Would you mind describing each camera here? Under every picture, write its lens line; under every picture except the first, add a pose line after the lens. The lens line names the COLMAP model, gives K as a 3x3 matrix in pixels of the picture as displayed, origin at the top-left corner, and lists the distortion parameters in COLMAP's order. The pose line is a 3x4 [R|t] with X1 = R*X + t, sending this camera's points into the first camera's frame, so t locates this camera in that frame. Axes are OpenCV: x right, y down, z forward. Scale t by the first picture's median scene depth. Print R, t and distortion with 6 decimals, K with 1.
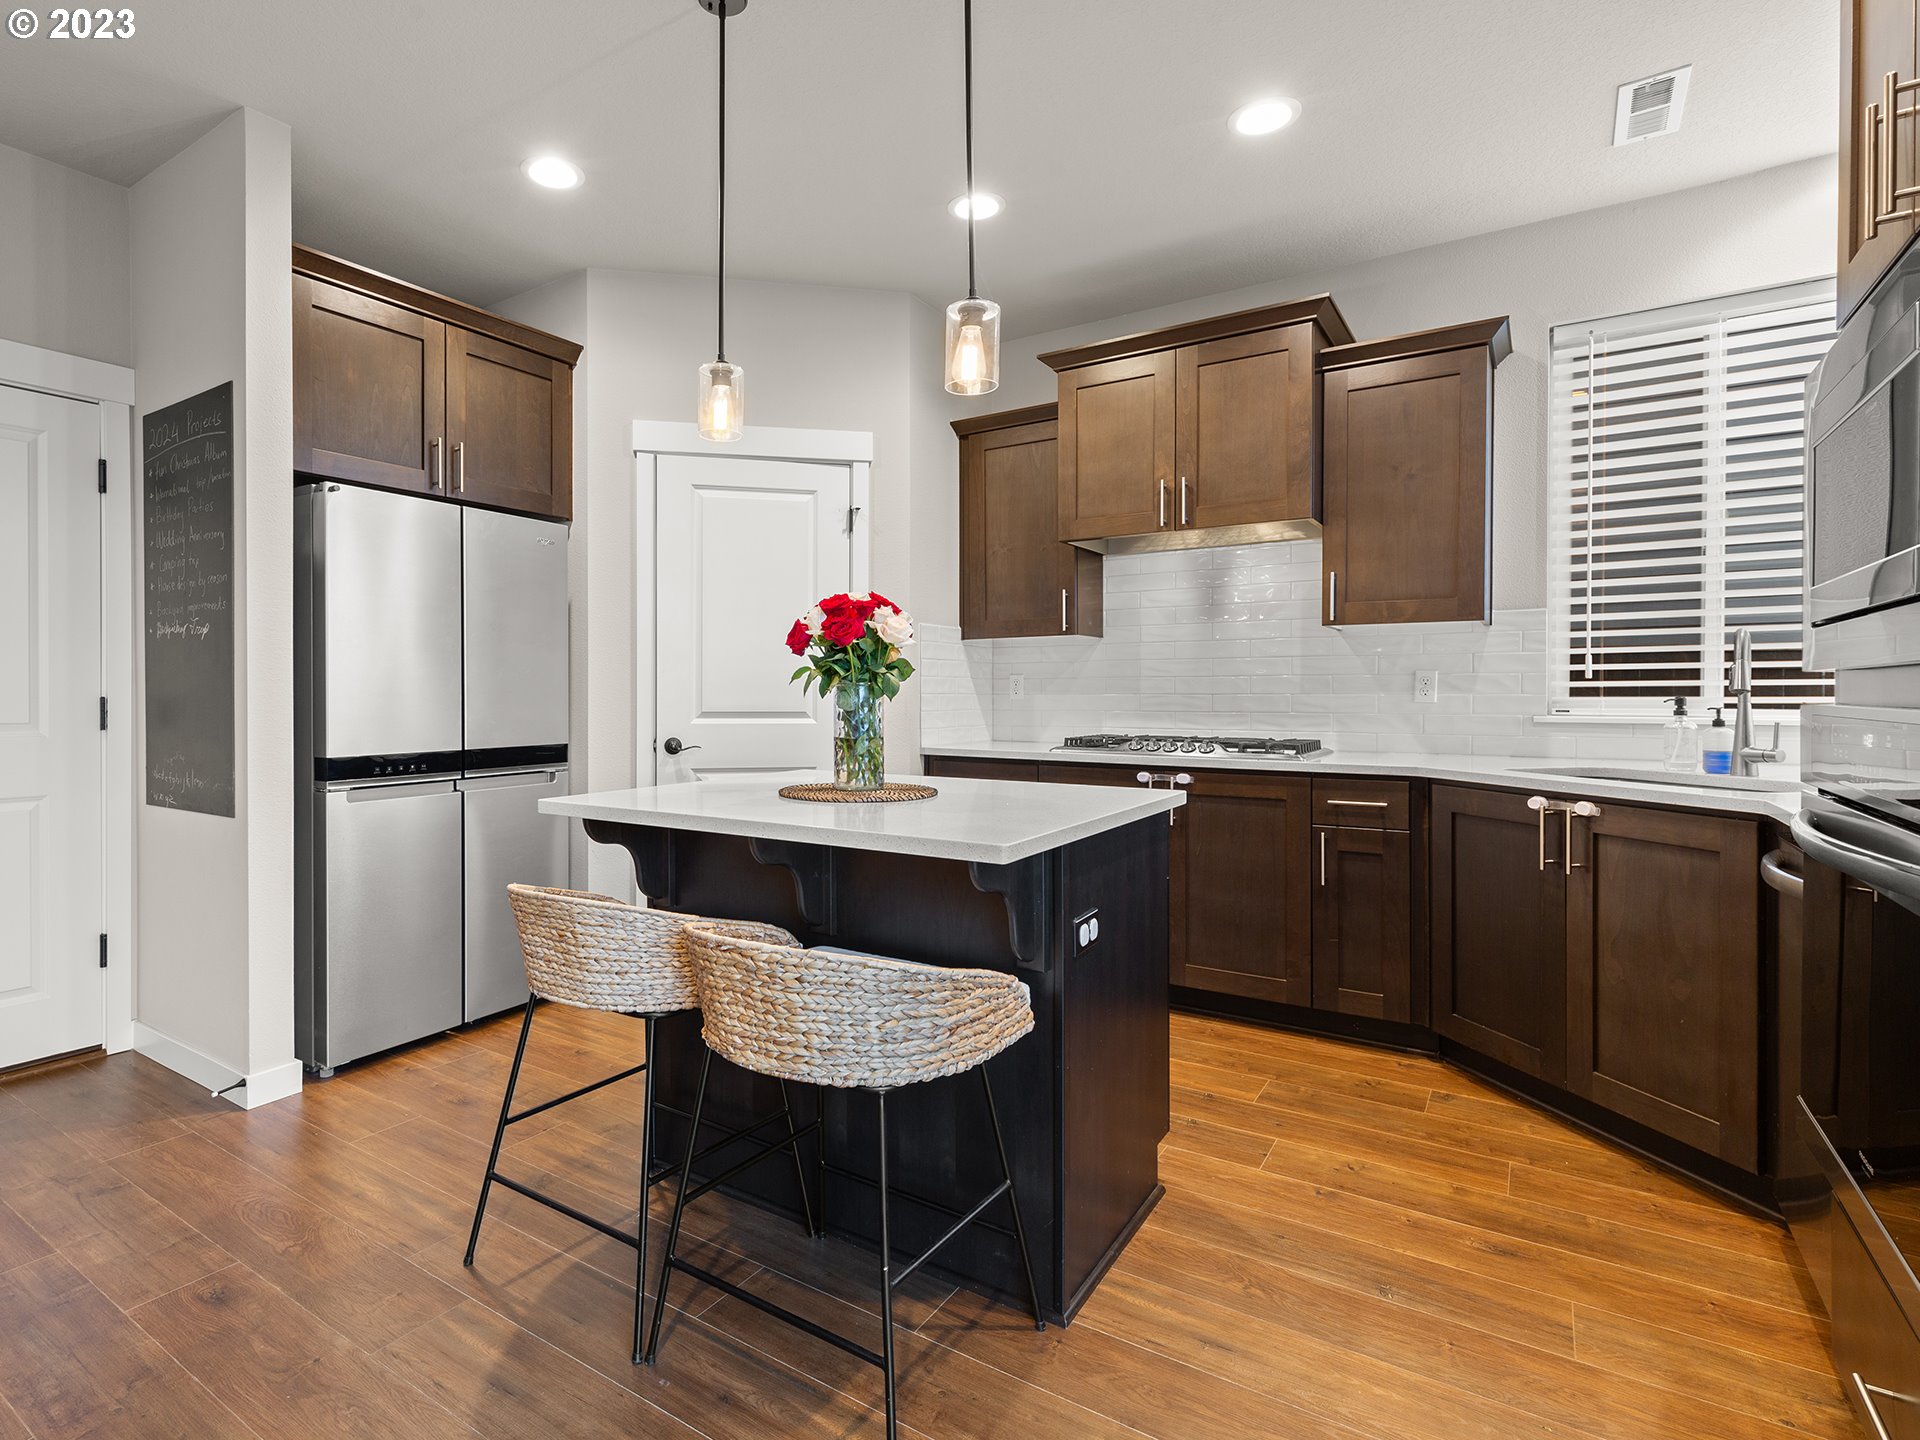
lens RADIAL K [[974.4, 0, 863.5], [0, 974.4, 717.6], [0, 0, 1]] dist [0.003578, -0.000330]
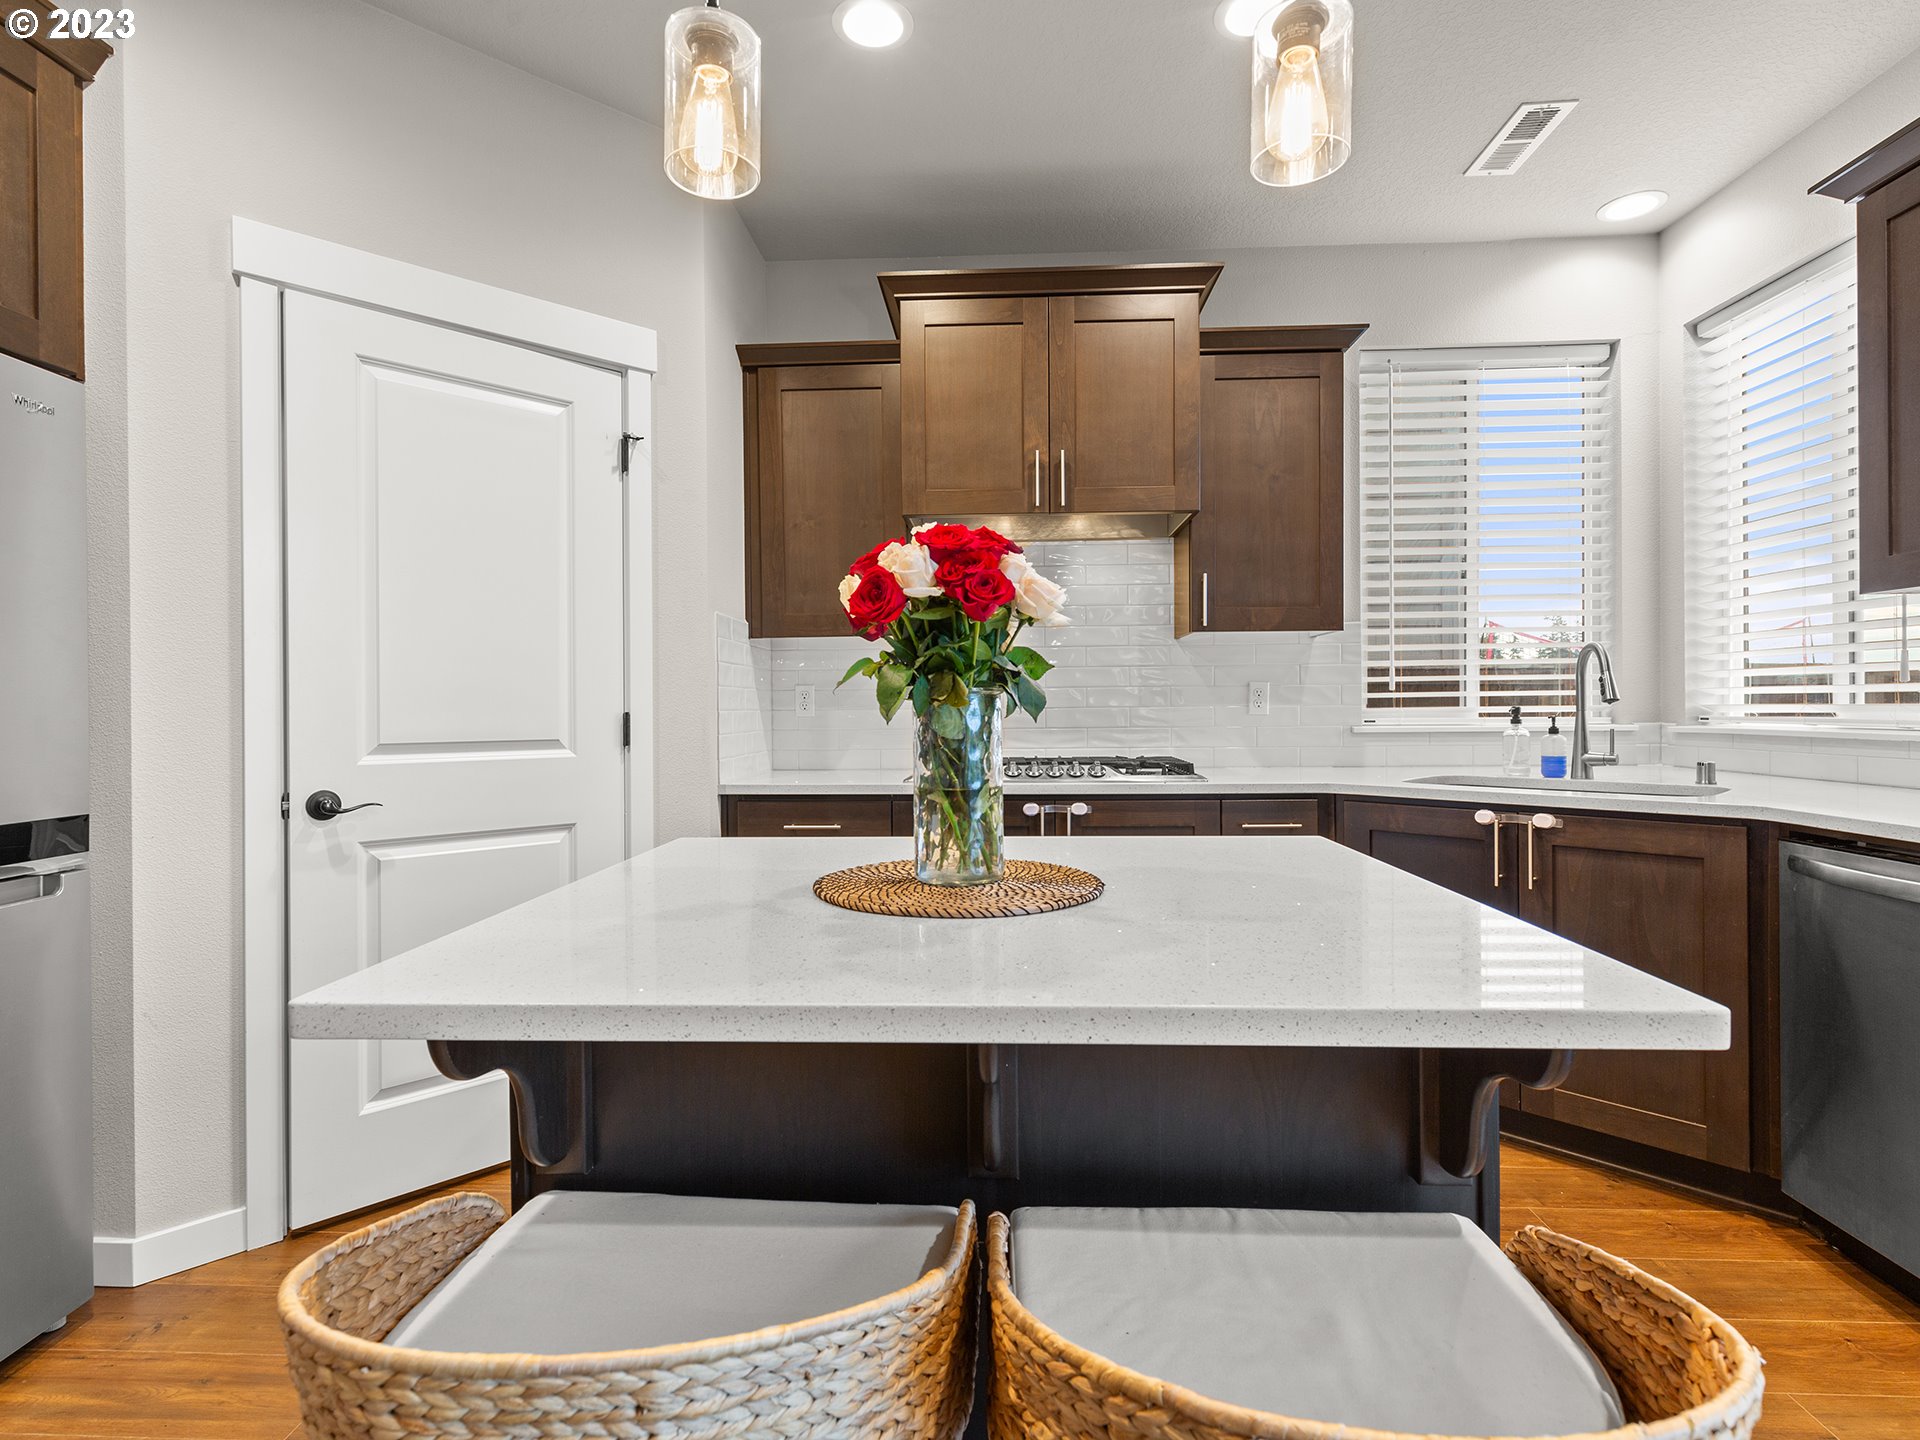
lens RADIAL K [[965.9, 0, 960.0], [0, 965.9, 720.0], [0, 0, 1]] dist [0.003103, -0.000522]
pose [[0.848525, -0.013823, 0.528975, -0.201555], [0.021418, 0.999737, -0.008232, -0.009120], [-0.528722, 0.018315, 0.848597, 0.363685]]
